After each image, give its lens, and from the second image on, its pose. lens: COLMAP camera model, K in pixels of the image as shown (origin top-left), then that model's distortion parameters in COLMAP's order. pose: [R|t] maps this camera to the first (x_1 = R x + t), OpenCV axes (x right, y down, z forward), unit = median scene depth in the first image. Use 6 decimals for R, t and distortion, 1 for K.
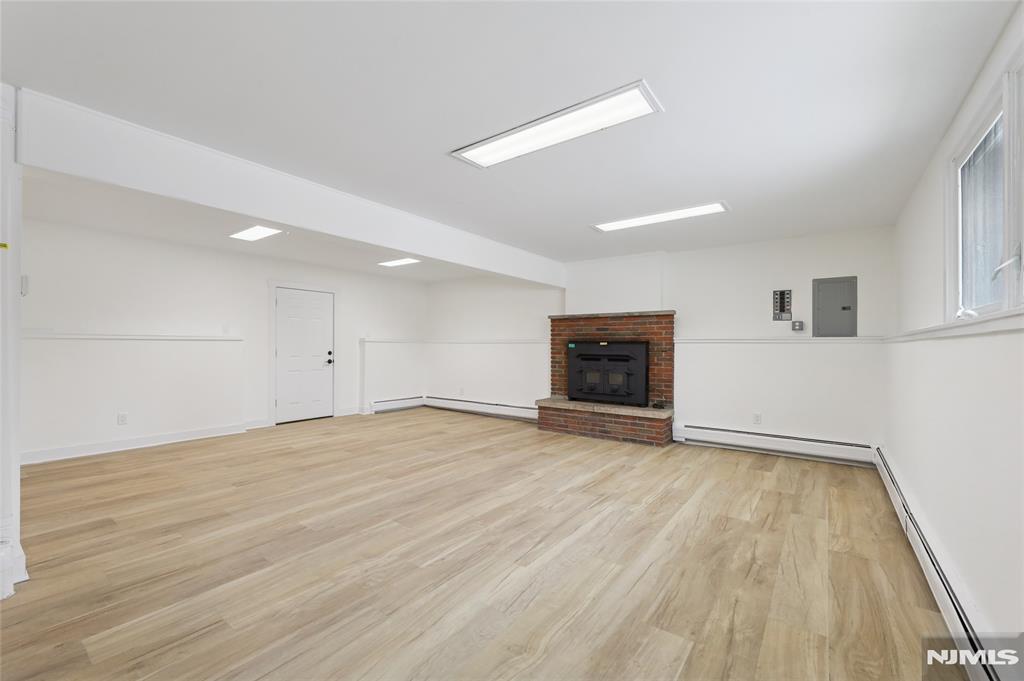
lens RADIAL K [[420.5, 0, 508.9], [0, 420.5, 336.7], [0, 0, 1]] dist [-0.000276, -0.000125]
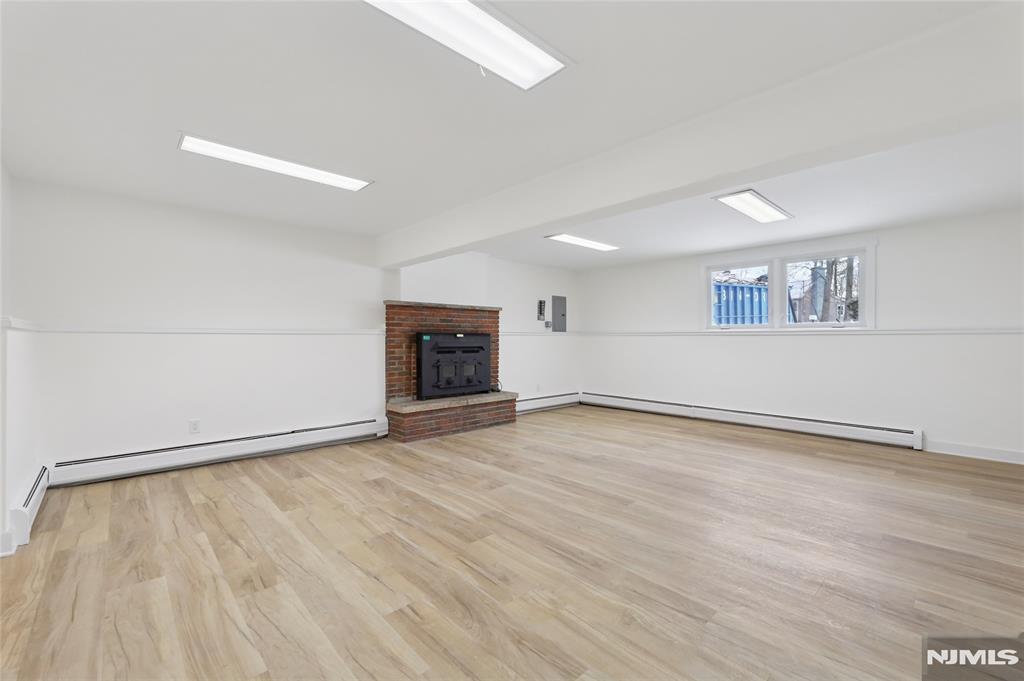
lens RADIAL K [[428.2, 0, 506.7], [0, 428.2, 329.0], [0, 0, 1]] dist [-0.000766, -0.000148]
pose [[0.189985, 0.013839, 0.981689, -0.775054], [-0.021557, 0.999718, -0.009922, 0.009076], [-0.981550, -0.019277, 0.190230, 0.733879]]
